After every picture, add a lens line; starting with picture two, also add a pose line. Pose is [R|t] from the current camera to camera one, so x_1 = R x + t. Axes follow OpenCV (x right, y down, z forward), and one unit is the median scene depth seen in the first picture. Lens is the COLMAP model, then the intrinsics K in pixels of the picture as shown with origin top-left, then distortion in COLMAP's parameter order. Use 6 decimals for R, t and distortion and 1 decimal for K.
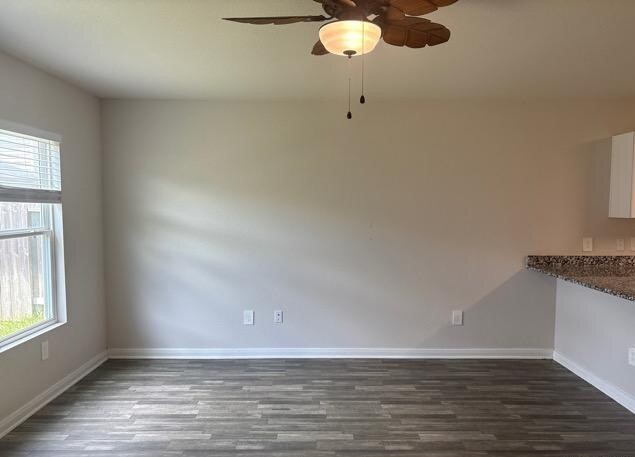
lens RADIAL K [[485.5, 0, 322.3], [0, 485.5, 240.2], [0, 0, 1]] dist [0.024076, -0.023167]
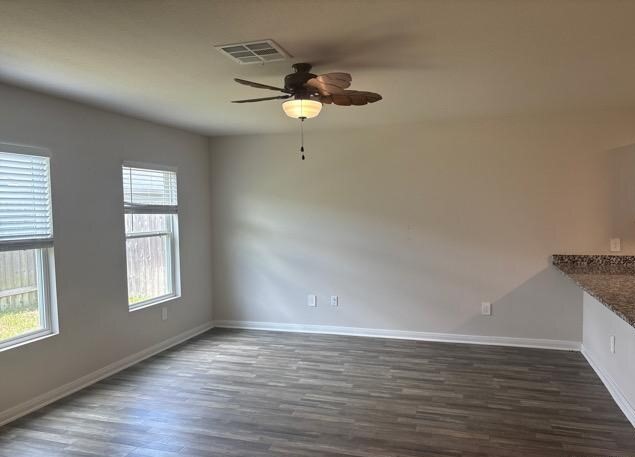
lens RADIAL K [[485.5, 0, 322.6], [0, 485.5, 235.2], [0, 0, 1]] dist [0.024076, -0.023167]
pose [[0.952783, -0.000940, -0.303650, 0.293962], [-0.004314, 0.999852, -0.016633, 0.009176], [0.303621, 0.017158, 0.952638, -0.230142]]
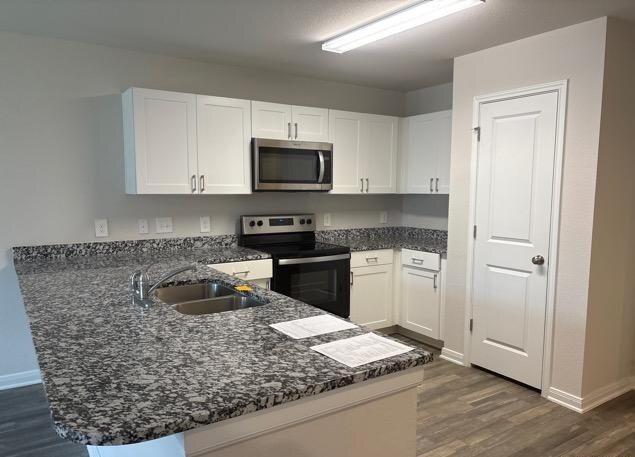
lens RADIAL K [[485.5, 0, 319.9], [0, 485.5, 233.7], [0, 0, 1]] dist [0.024076, -0.023167]
pose [[0.838889, -0.055208, 0.541495, 0.464090], [0.039915, 0.998404, 0.039956, 0.000033], [-0.542836, -0.011905, 0.839754, 0.149686]]
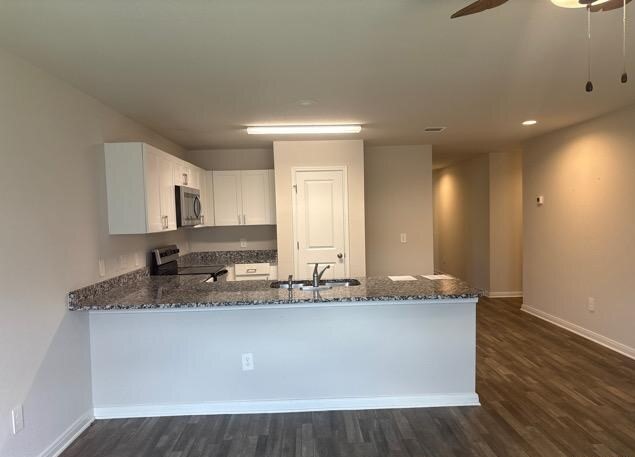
lens RADIAL K [[485.5, 0, 320.2], [0, 485.5, 228.1], [0, 0, 1]] dist [0.024076, -0.023167]
pose [[-0.023588, -0.034838, 0.999115, -0.346060], [0.097419, 0.994556, 0.036979, -0.060953], [-0.994964, 0.098205, -0.020065, 0.716244]]
